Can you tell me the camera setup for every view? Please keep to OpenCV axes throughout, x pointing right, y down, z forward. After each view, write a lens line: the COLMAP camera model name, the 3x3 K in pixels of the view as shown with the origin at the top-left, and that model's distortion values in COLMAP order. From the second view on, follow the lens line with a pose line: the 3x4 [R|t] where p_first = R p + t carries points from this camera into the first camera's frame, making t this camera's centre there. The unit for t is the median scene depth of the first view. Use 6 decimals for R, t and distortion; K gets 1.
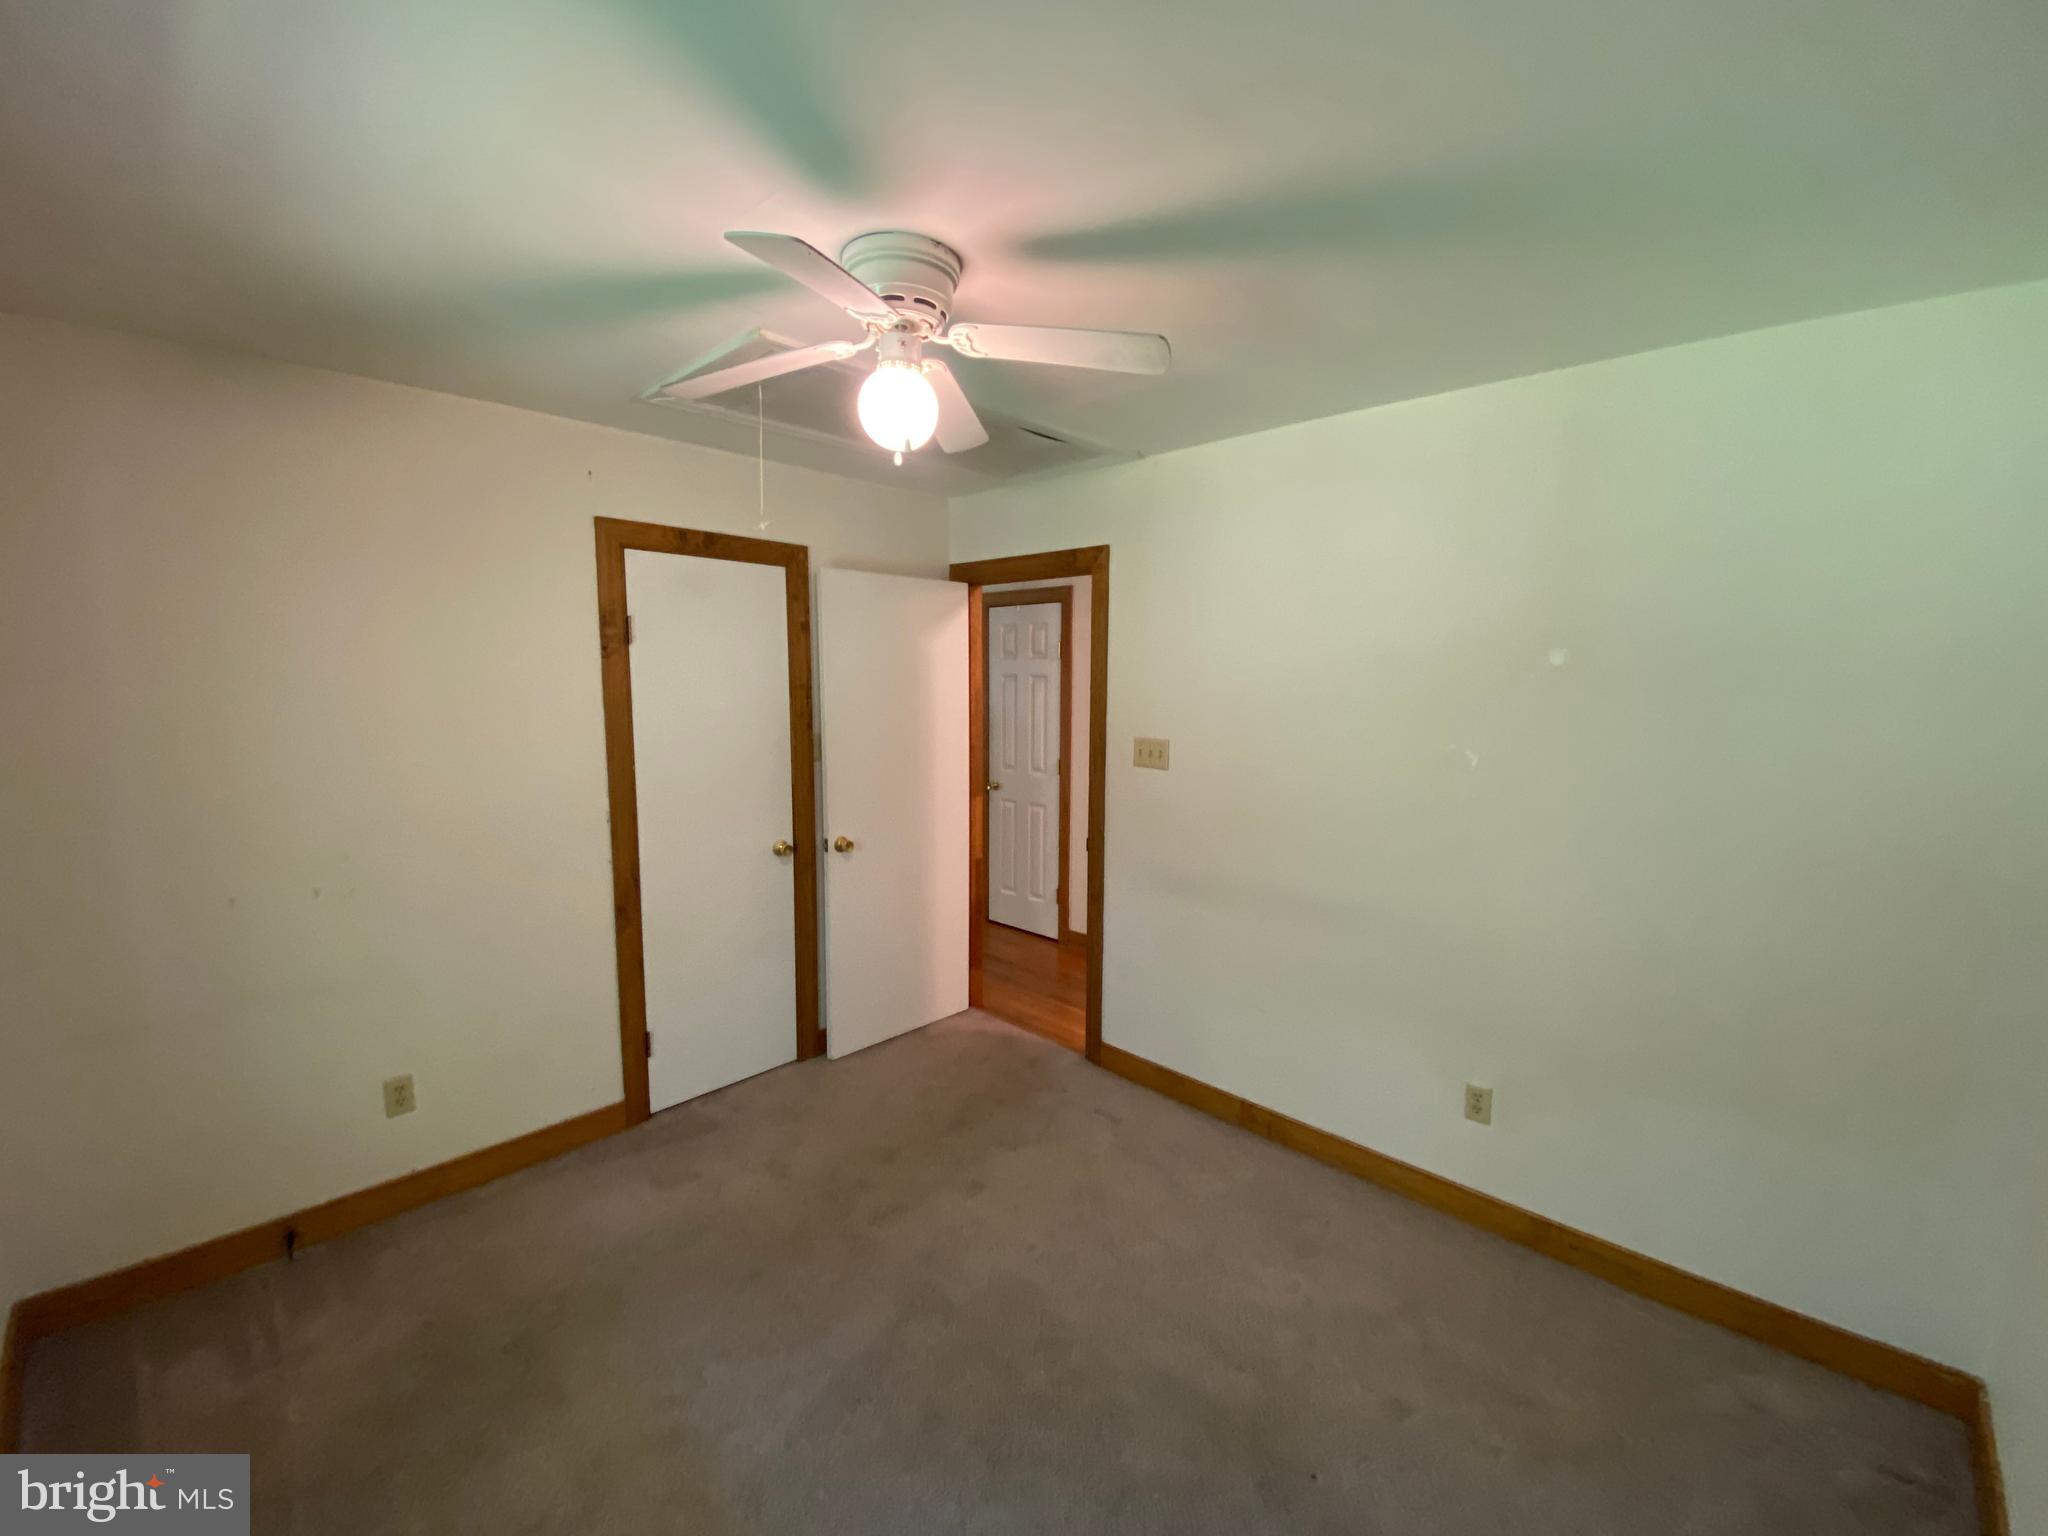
lens RADIAL K [[837.5, 0, 1018.9], [0, 837.5, 769.4], [0, 0, 1]] dist [0.013436, -0.012448]
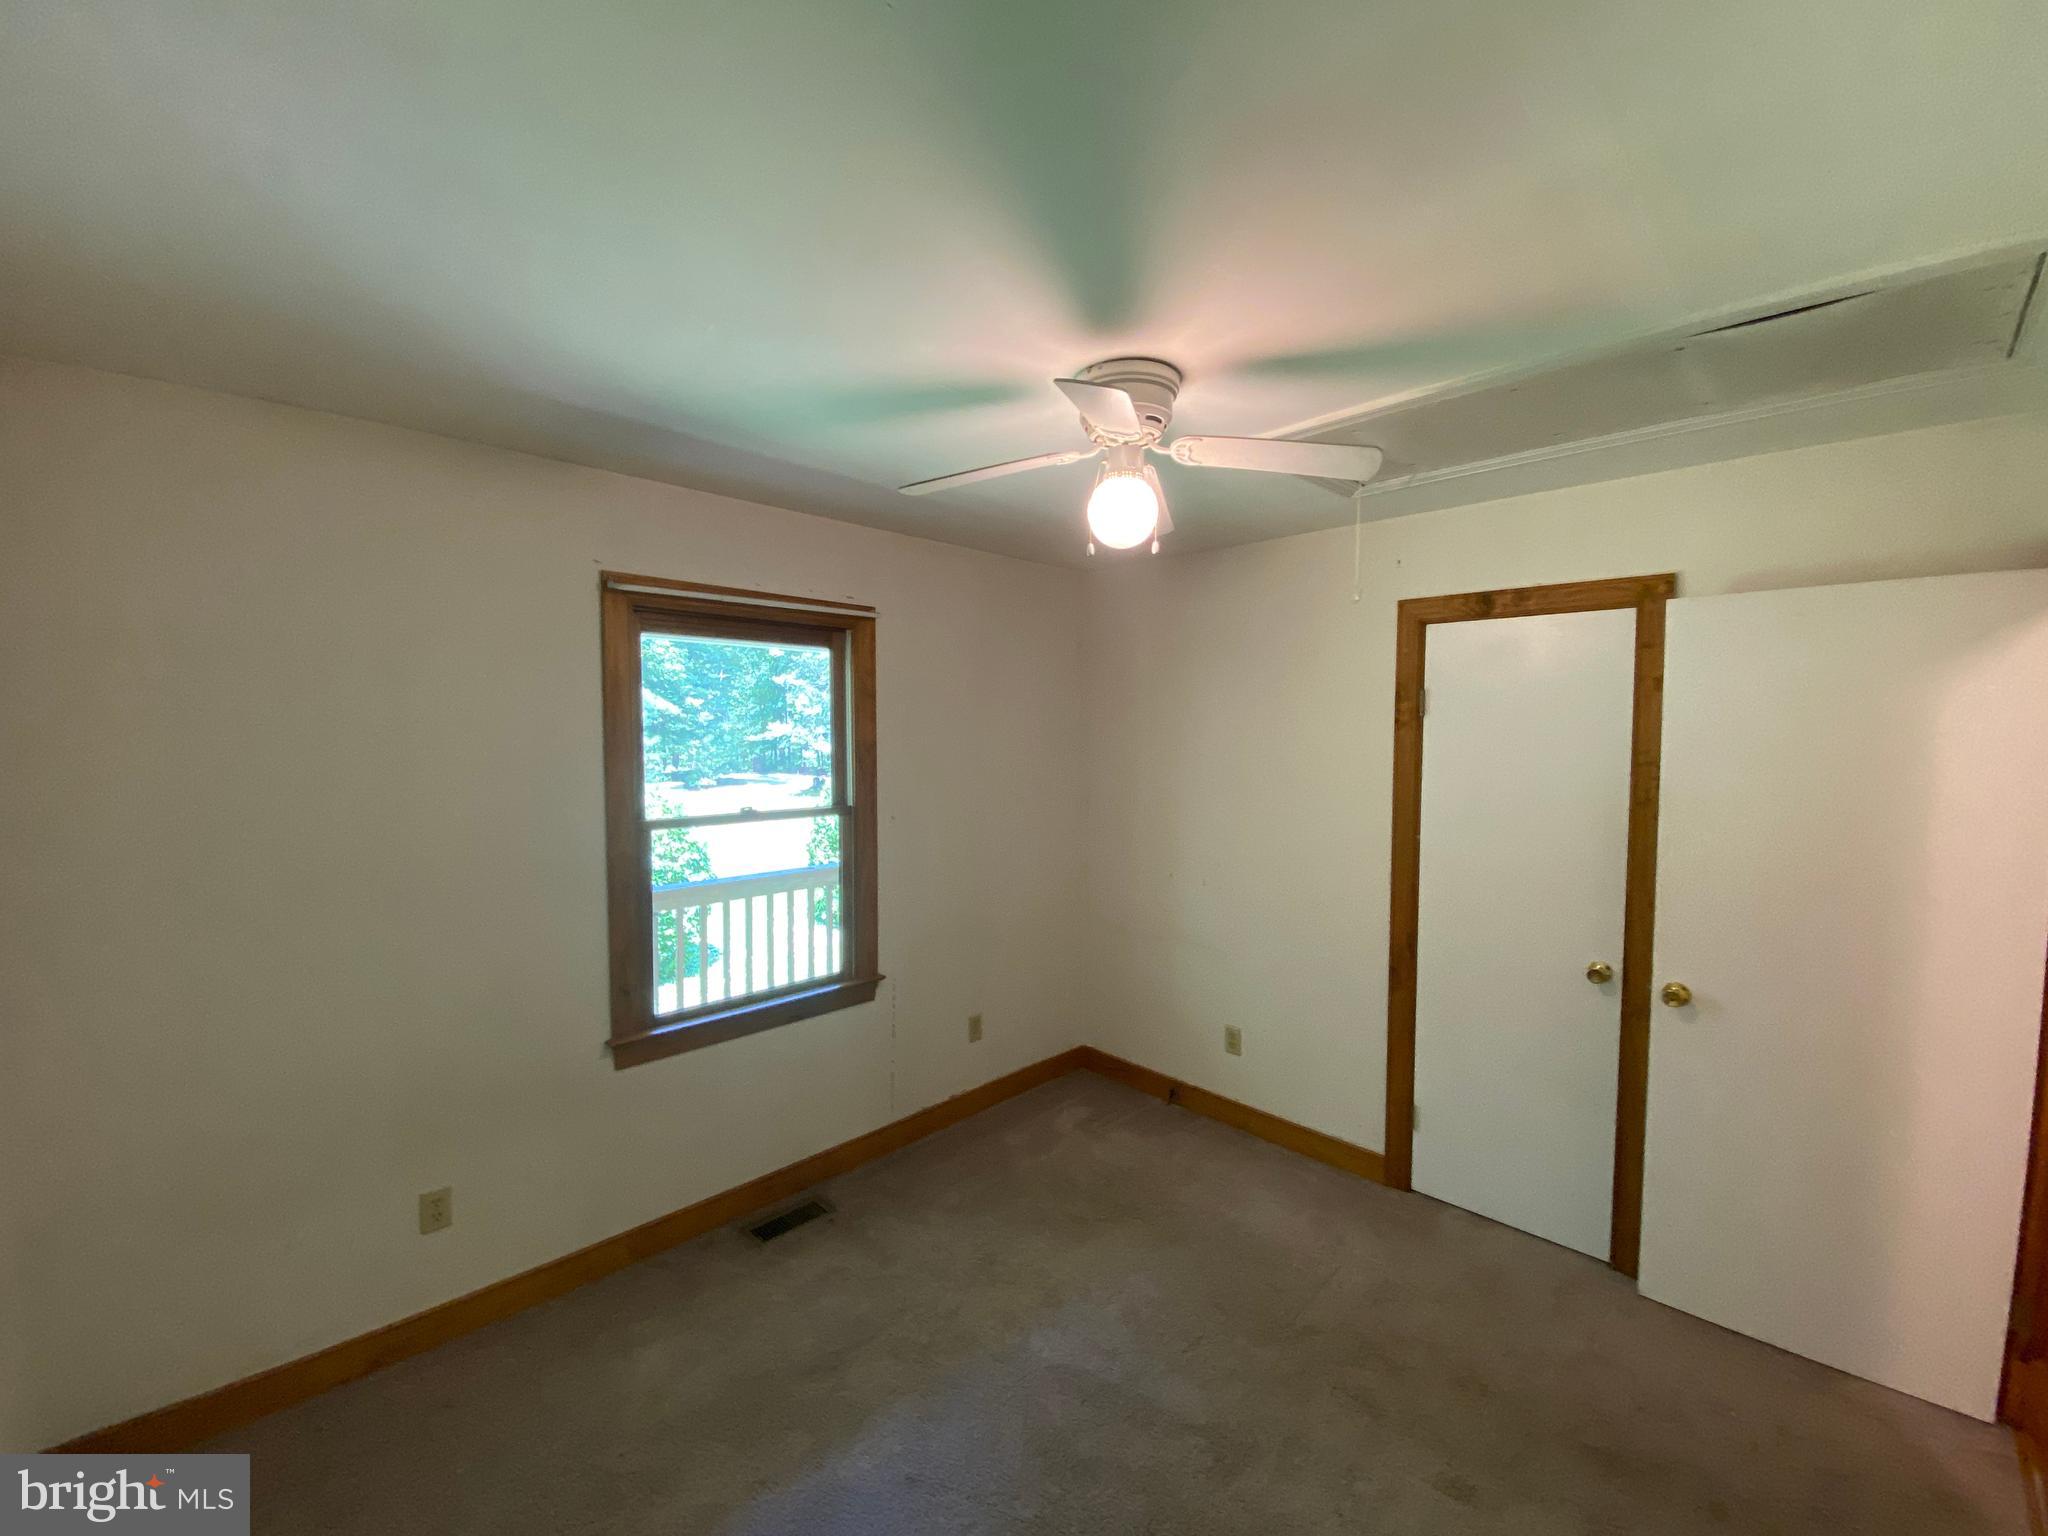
lens RADIAL K [[837.5, 0, 1026.6], [0, 837.5, 761.4], [0, 0, 1]] dist [0.013436, -0.012448]
pose [[-0.017425, 0.029394, -0.999416, 0.582264], [-0.119412, 0.992352, 0.031269, -0.069315], [0.992692, 0.119887, -0.013782, 0.548072]]
